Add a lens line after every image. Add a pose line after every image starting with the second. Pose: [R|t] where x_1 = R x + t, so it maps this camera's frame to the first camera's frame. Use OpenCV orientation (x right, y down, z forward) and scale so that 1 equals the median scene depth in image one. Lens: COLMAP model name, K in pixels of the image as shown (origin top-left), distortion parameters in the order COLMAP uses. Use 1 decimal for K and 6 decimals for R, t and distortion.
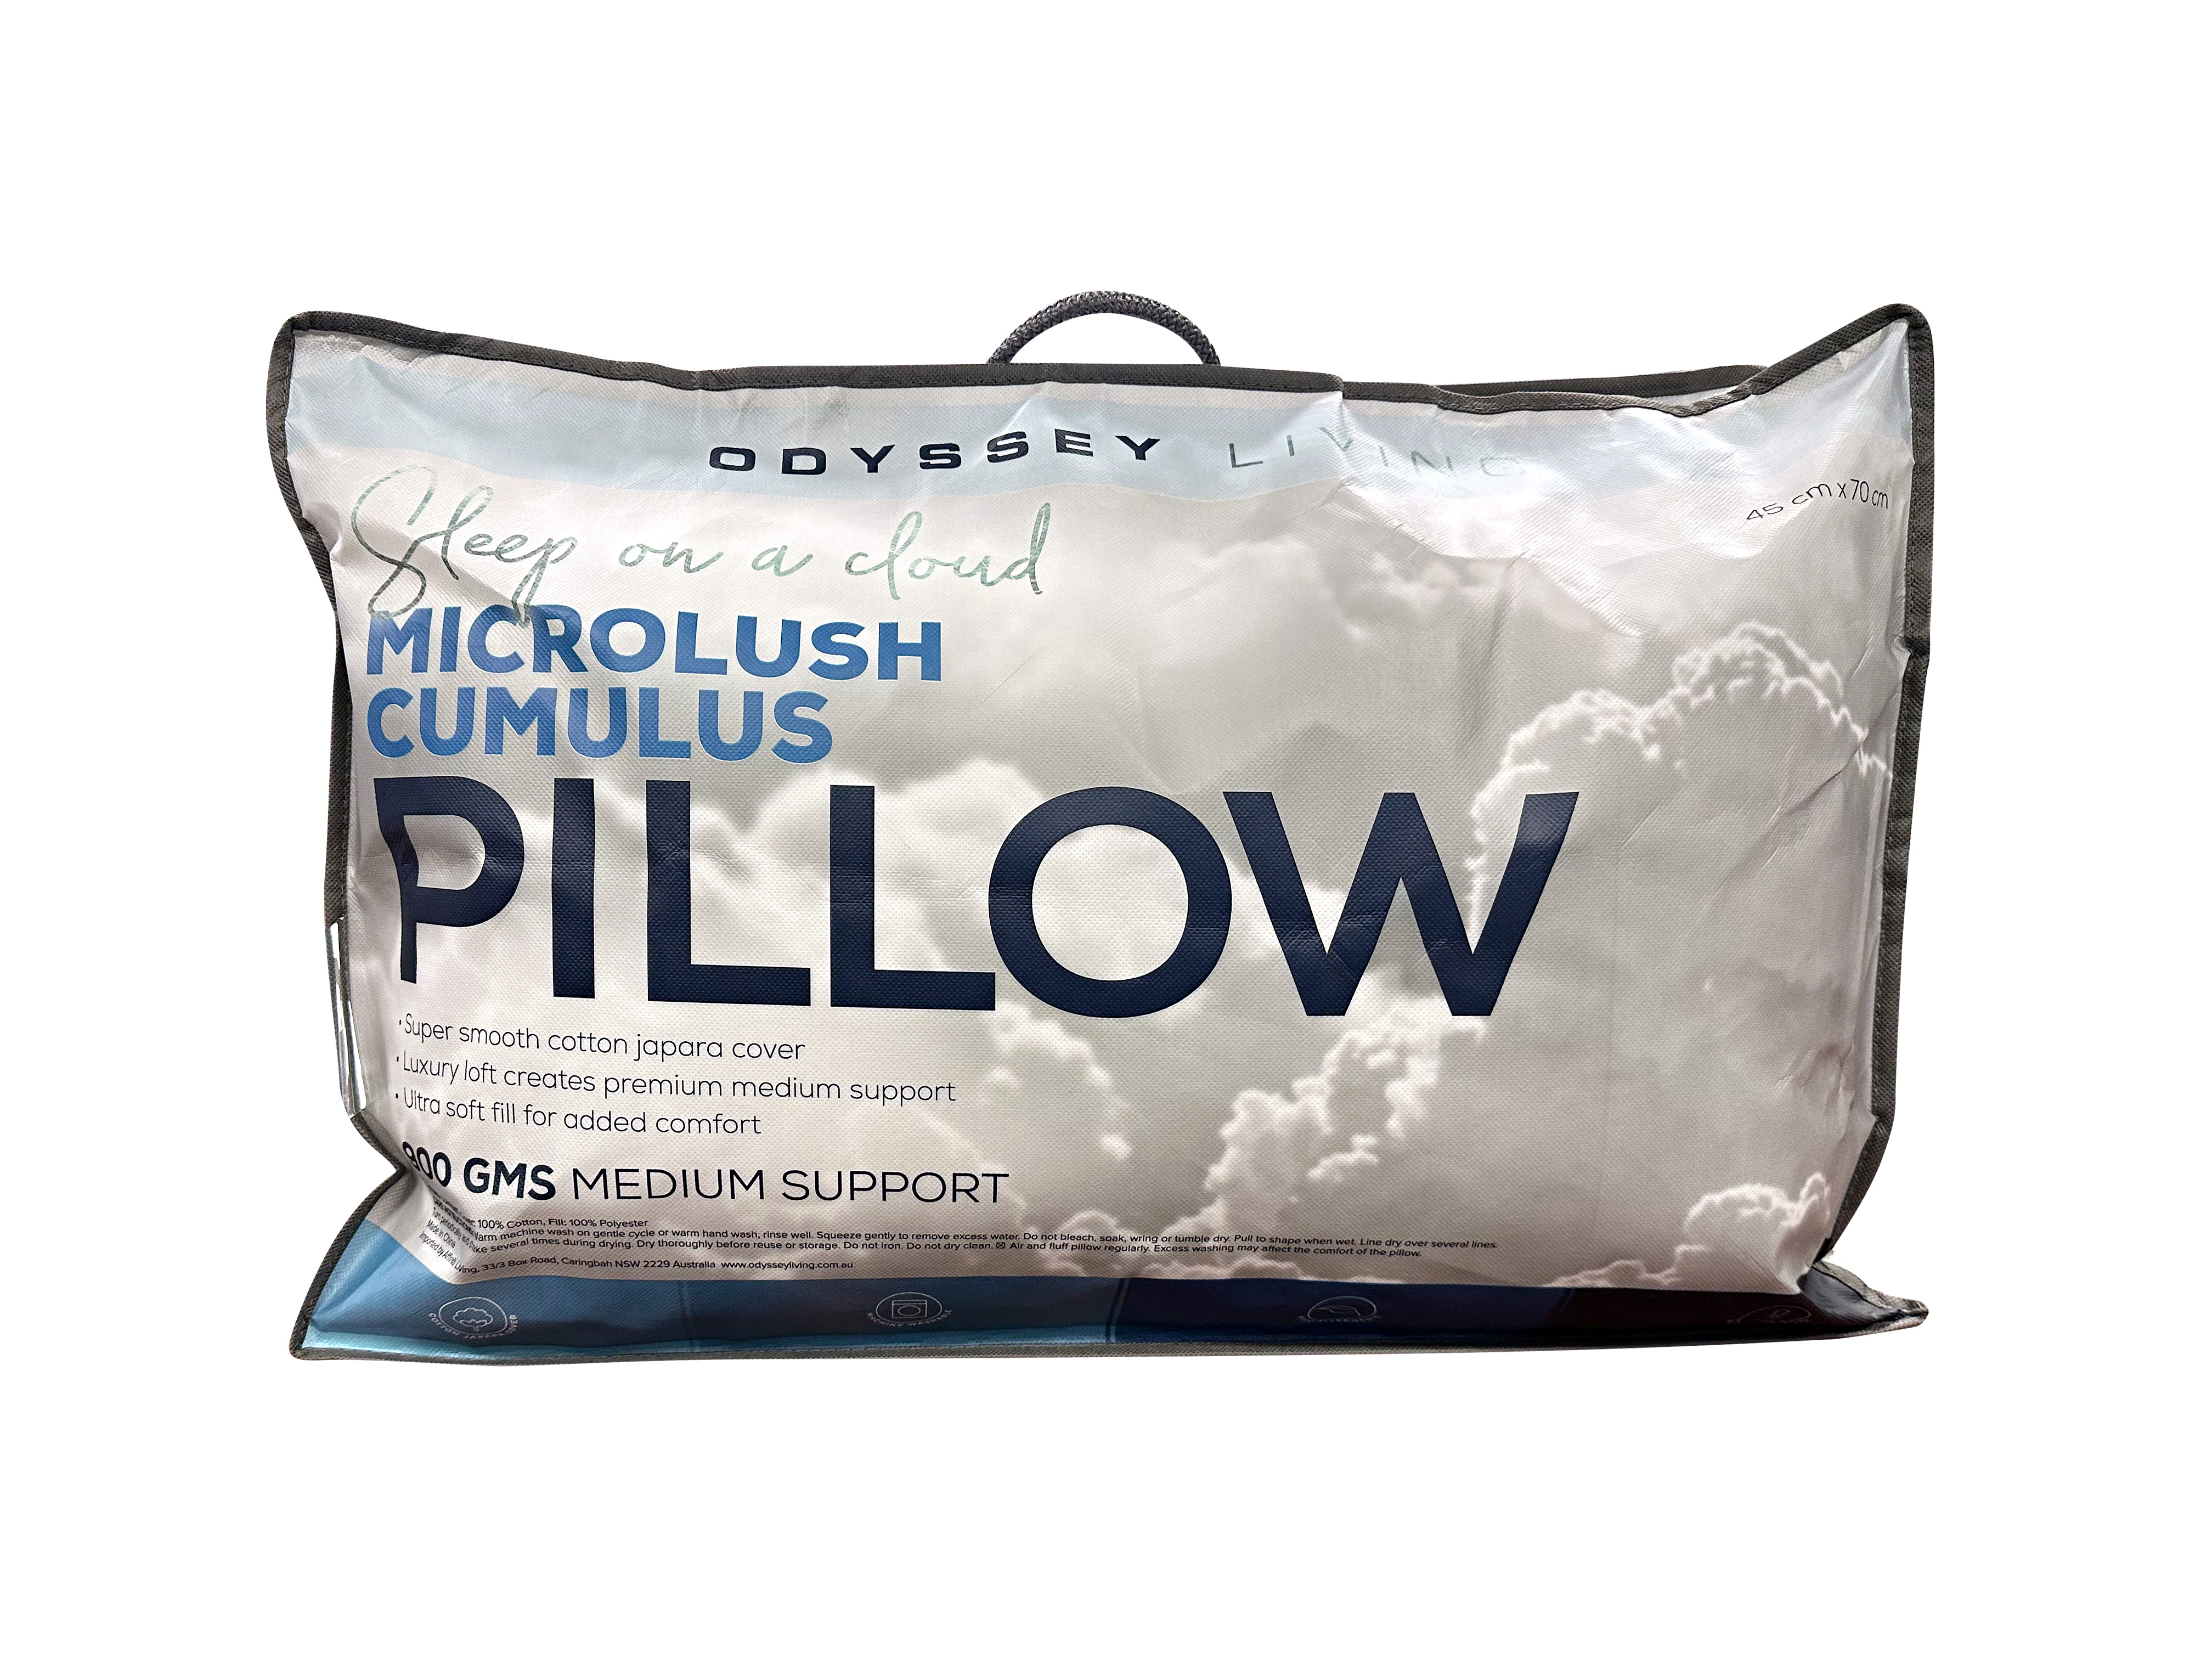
lens RADIAL K [[1545.9, 0, 1105.9], [0, 1545.9, 931.8], [0, 0, 1]] dist [0.074401, -0.001501]
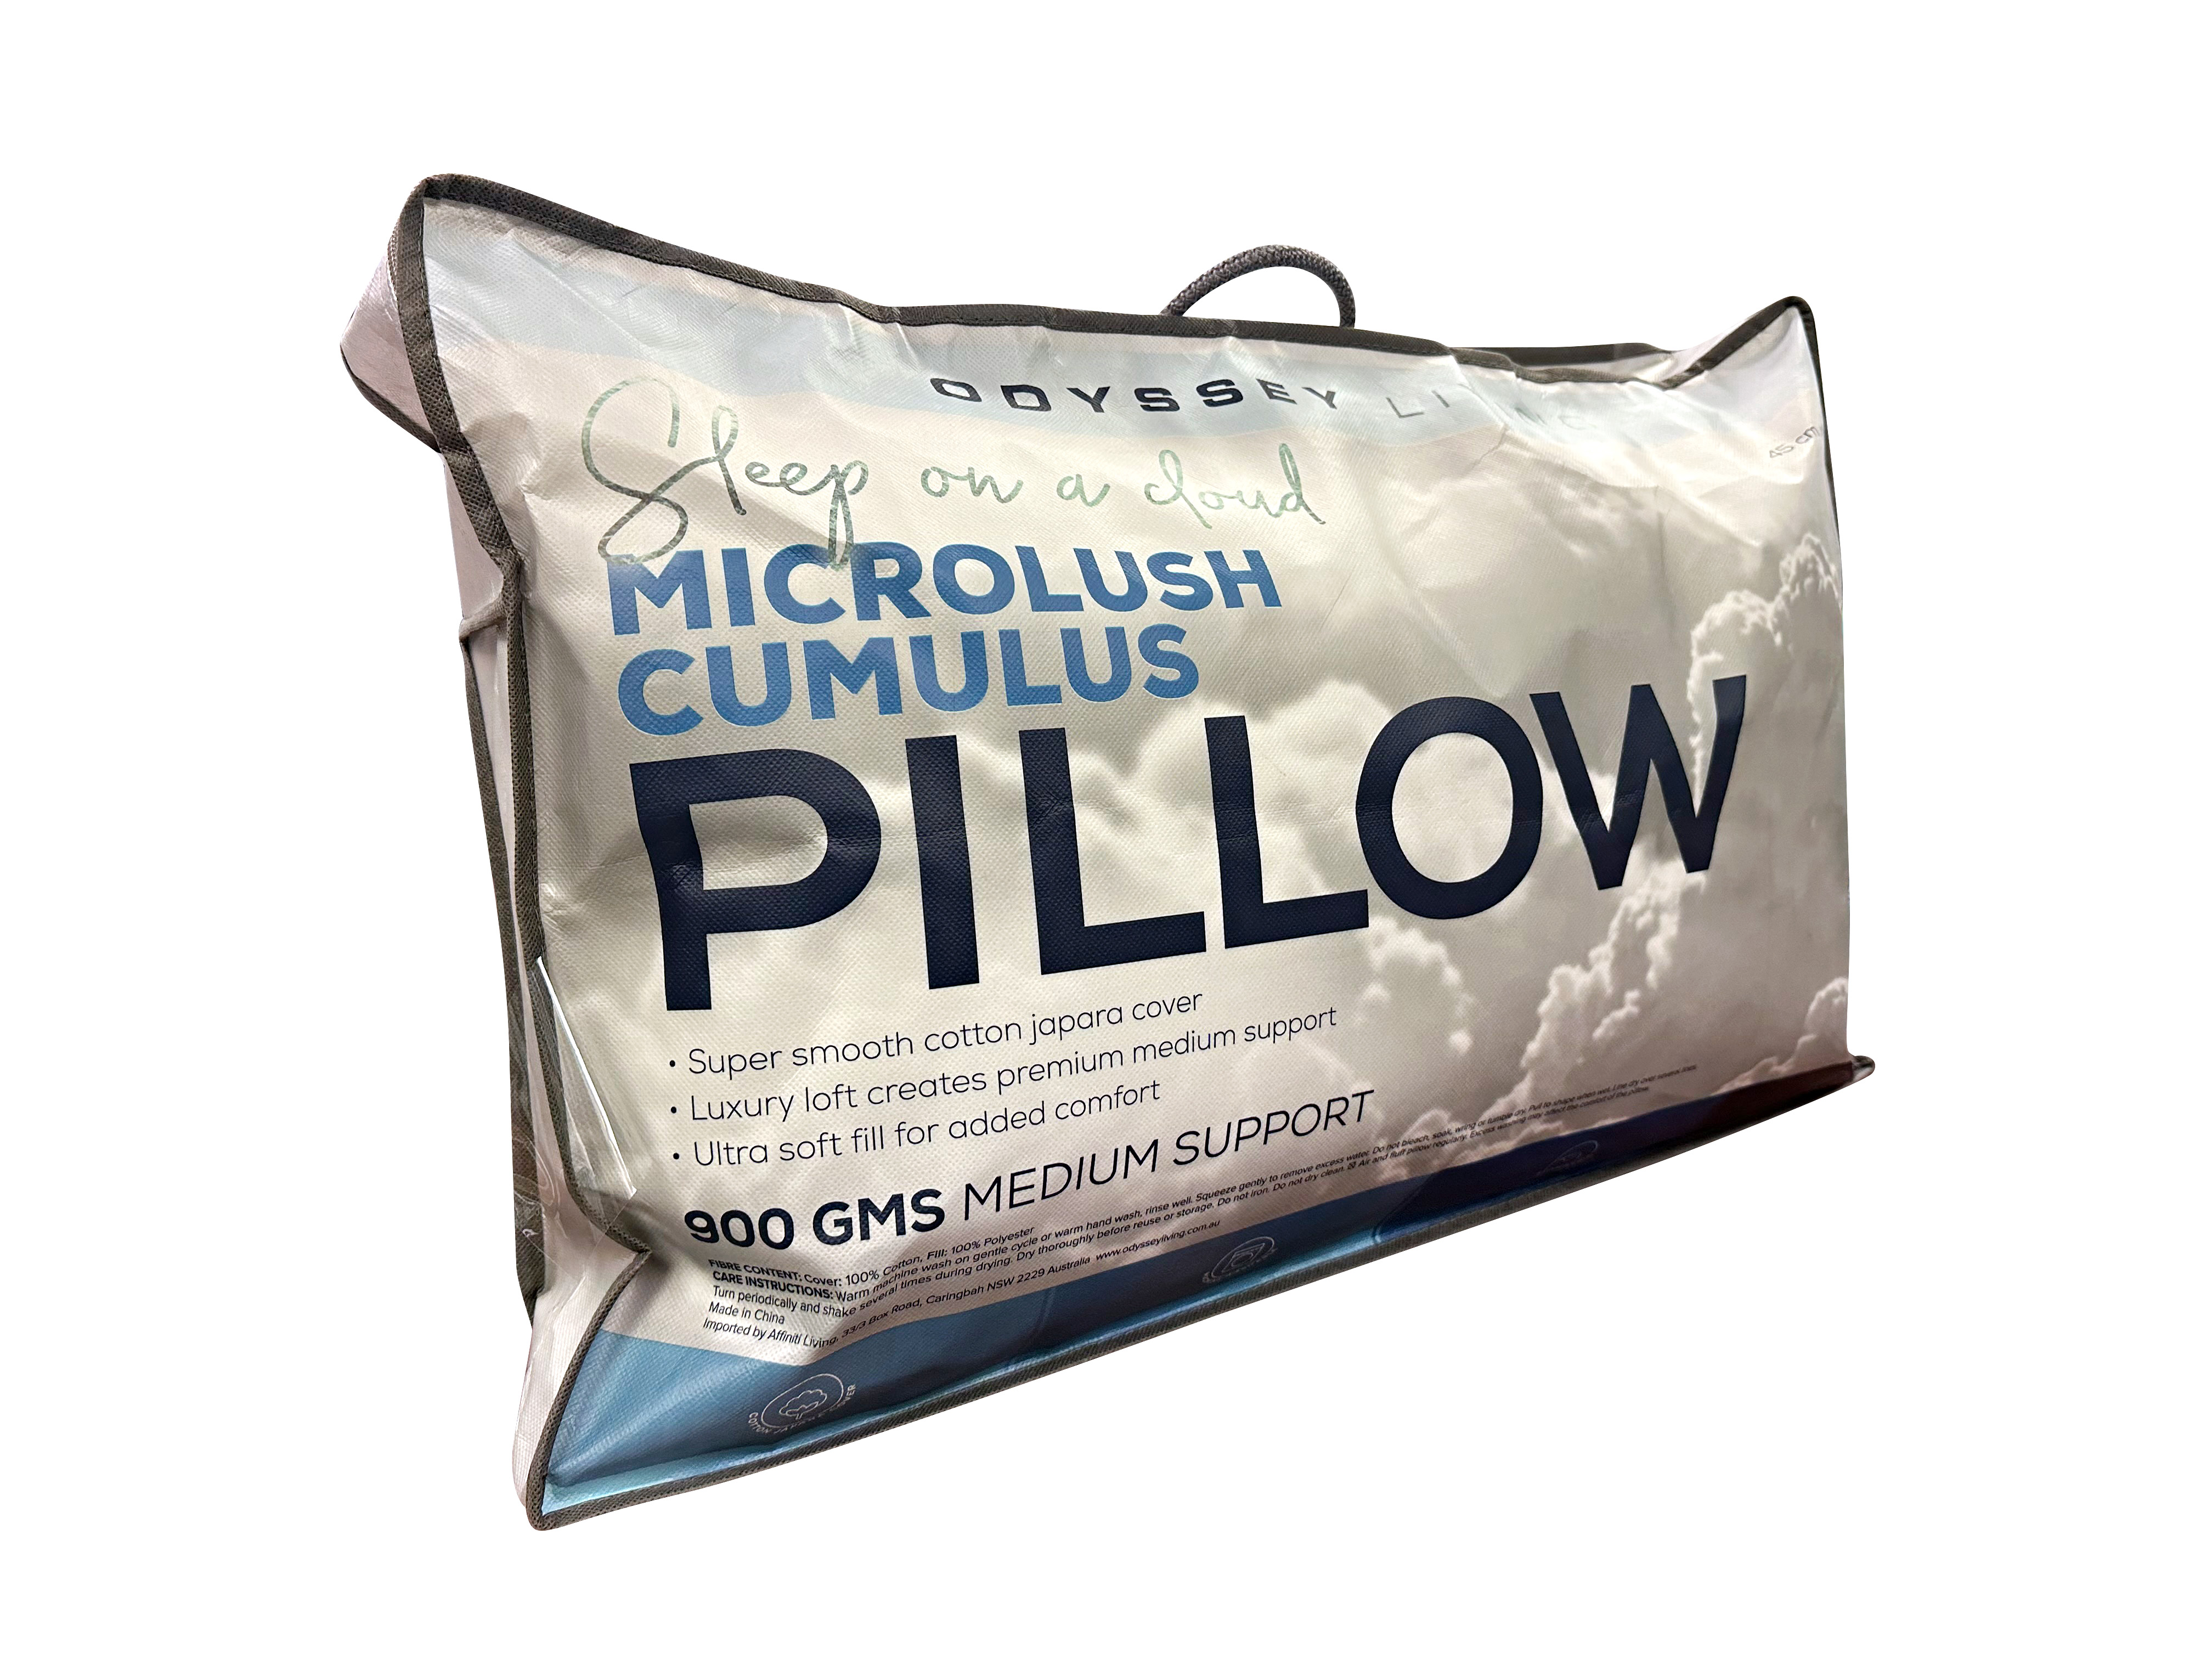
lens RADIAL K [[1540.9, 0, 1106.0], [0, 1540.9, 829.5], [0, 0, 1]] dist [0.079690, -0.000133]
pose [[0.849765, -0.111587, 0.515216, -0.712478], [0.136776, 0.990540, -0.011056, -0.023894], [-0.509109, 0.079864, 0.856989, 0.213272]]
